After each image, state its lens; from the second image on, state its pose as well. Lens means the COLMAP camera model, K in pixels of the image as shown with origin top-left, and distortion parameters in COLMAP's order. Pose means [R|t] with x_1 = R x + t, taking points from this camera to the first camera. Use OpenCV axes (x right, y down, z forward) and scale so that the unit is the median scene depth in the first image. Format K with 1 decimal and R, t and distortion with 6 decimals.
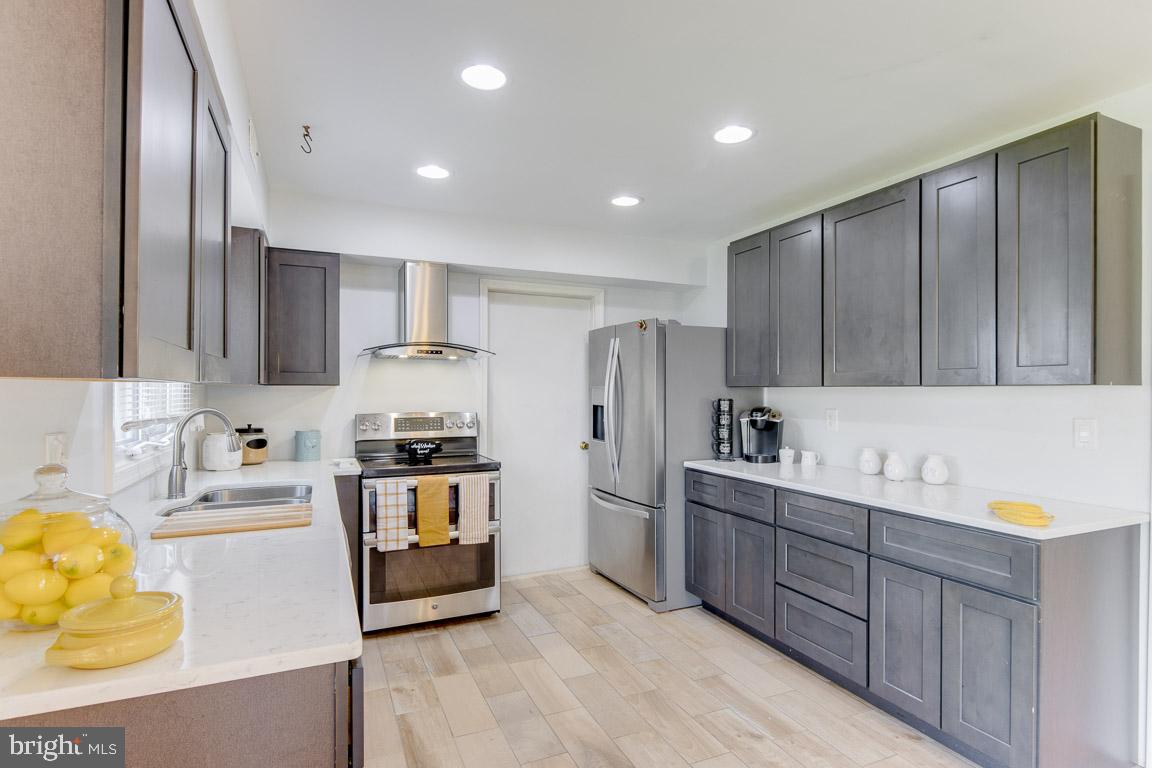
lens RADIAL K [[586.7, 0, 589.5], [0, 586.7, 387.4], [0, 0, 1]] dist [0.023243, -0.000303]
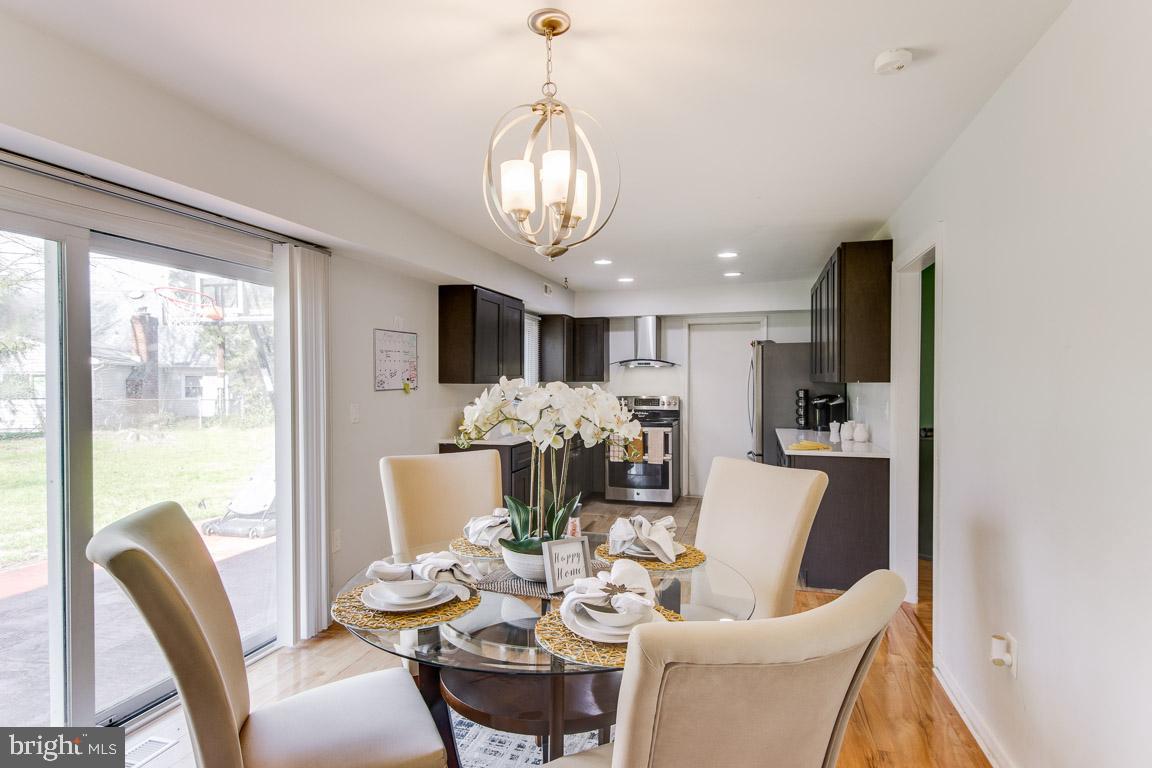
lens RADIAL K [[586.7, 0, 589.5], [0, 586.7, 387.4], [0, 0, 1]] dist [0.023243, -0.000303]
pose [[0.761297, 0.002860, -0.648397, 0.832753], [0.006255, 0.999911, 0.011754, -0.007542], [0.648373, -0.013004, 0.761212, -0.560974]]
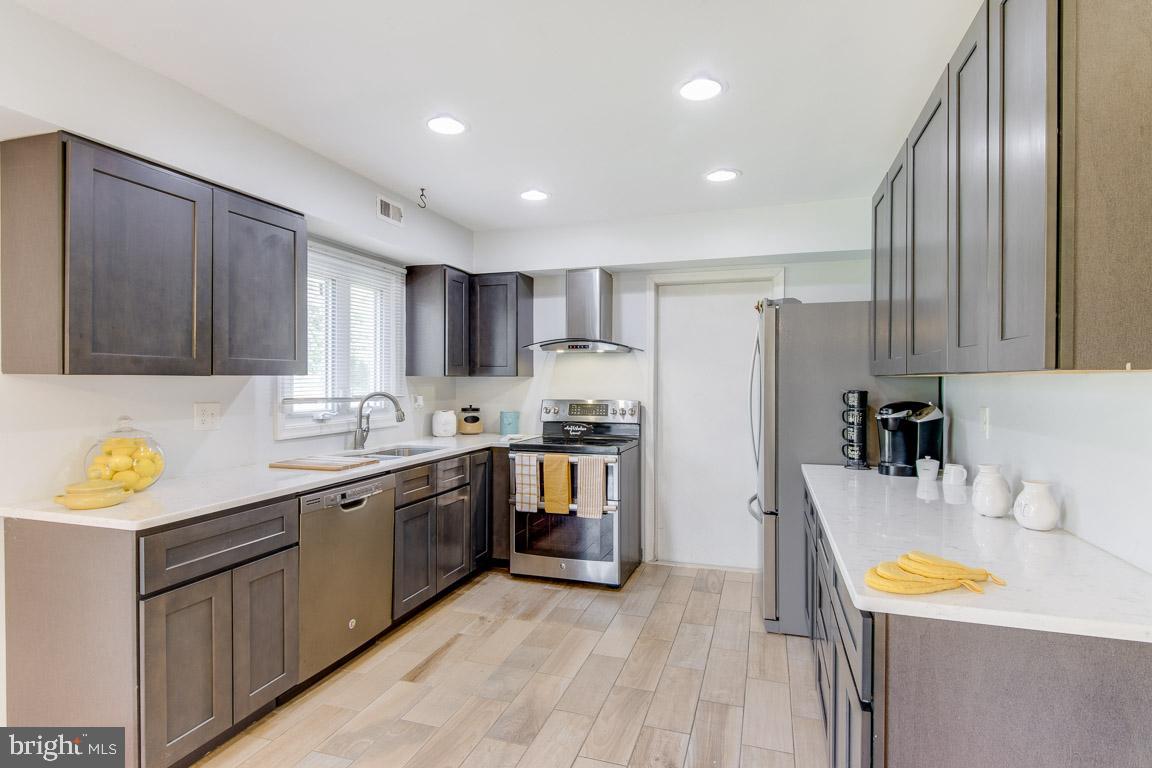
lens RADIAL K [[581.5, 0, 588.0], [0, 581.5, 380.2], [0, 0, 1]] dist [0.023261, 0.000147]
pose [[0.746246, -0.000228, -0.665670, 0.503448], [0.002666, 0.999993, 0.002645, 0.002085], [0.665665, -0.003749, 0.746241, 0.168097]]
